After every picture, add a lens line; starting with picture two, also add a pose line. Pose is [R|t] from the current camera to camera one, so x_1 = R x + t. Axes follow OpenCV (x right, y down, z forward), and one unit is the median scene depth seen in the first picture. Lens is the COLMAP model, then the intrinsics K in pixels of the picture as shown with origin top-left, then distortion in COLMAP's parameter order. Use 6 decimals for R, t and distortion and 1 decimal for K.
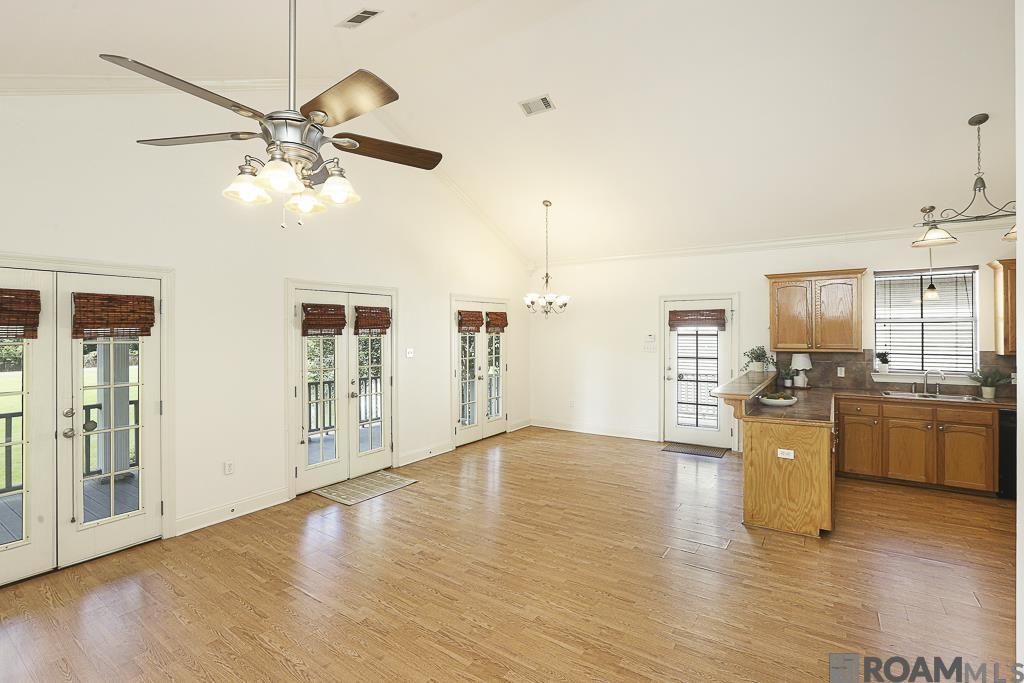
lens RADIAL K [[474.4, 0, 494.8], [0, 474.4, 328.0], [0, 0, 1]] dist [-0.051633, 0.023634]
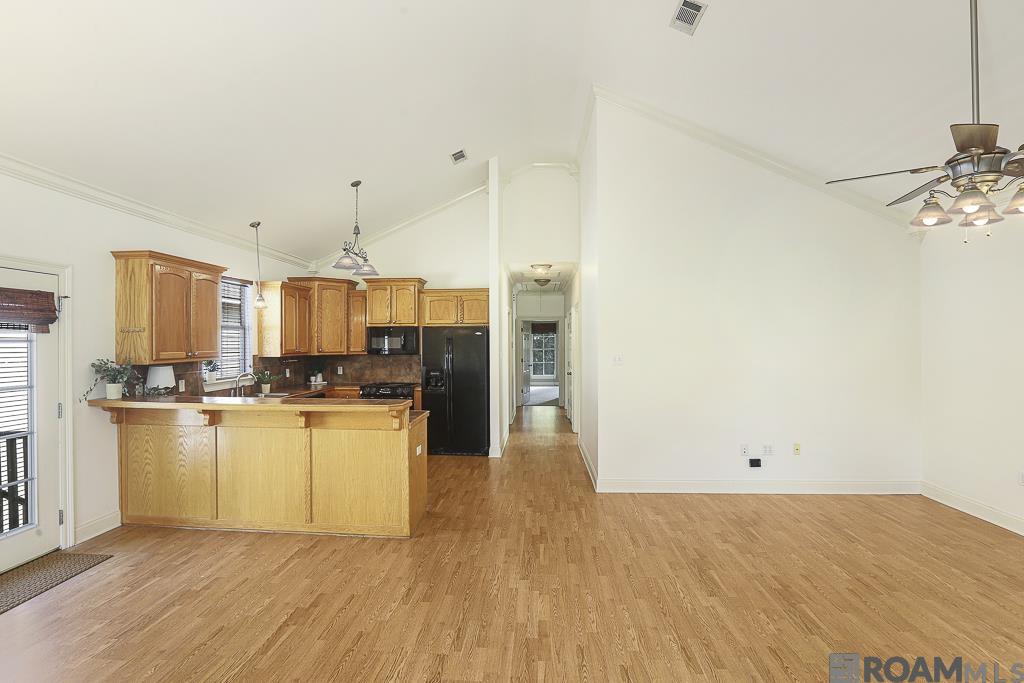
lens RADIAL K [[490.1, 0, 511.1], [0, 490.1, 329.4], [0, 0, 1]] dist [-0.058642, 0.026302]
pose [[-0.548814, 0.025368, 0.835559, -0.340278], [-0.002126, 0.999494, -0.031742, 0.023591], [-0.835942, -0.019197, -0.548482, 1.142240]]
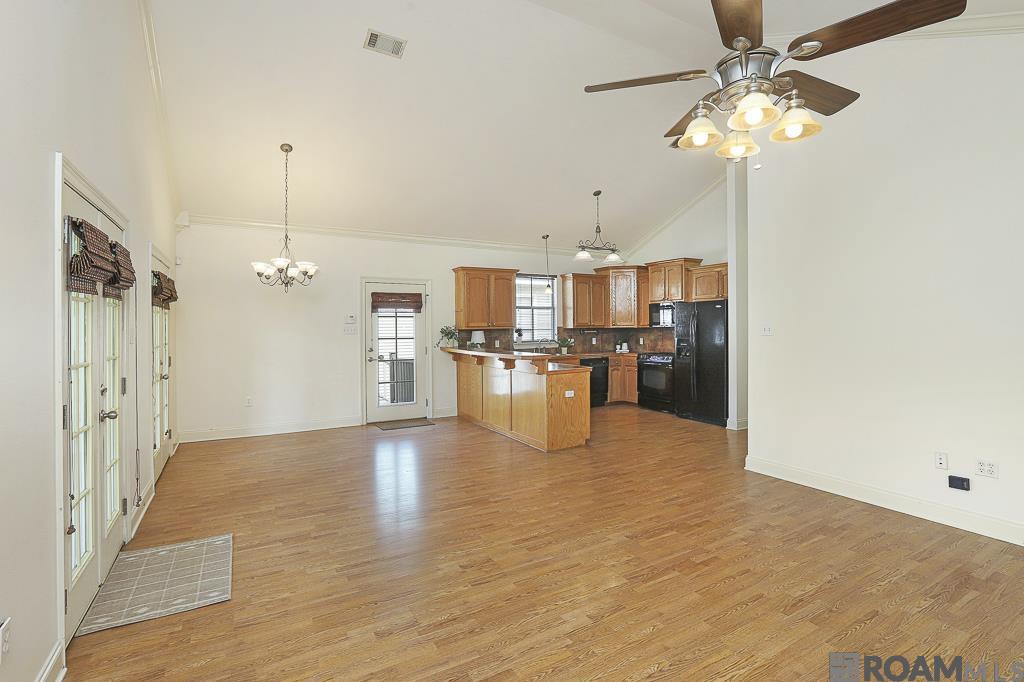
lens RADIAL K [[490.1, 0, 511.1], [0, 490.1, 328.9], [0, 0, 1]] dist [-0.058642, 0.026302]
pose [[0.404875, -0.004224, 0.914362, -0.654028], [-0.002057, 0.999983, 0.005531, 0.049712], [-0.914370, -0.004120, 0.404860, 0.440469]]
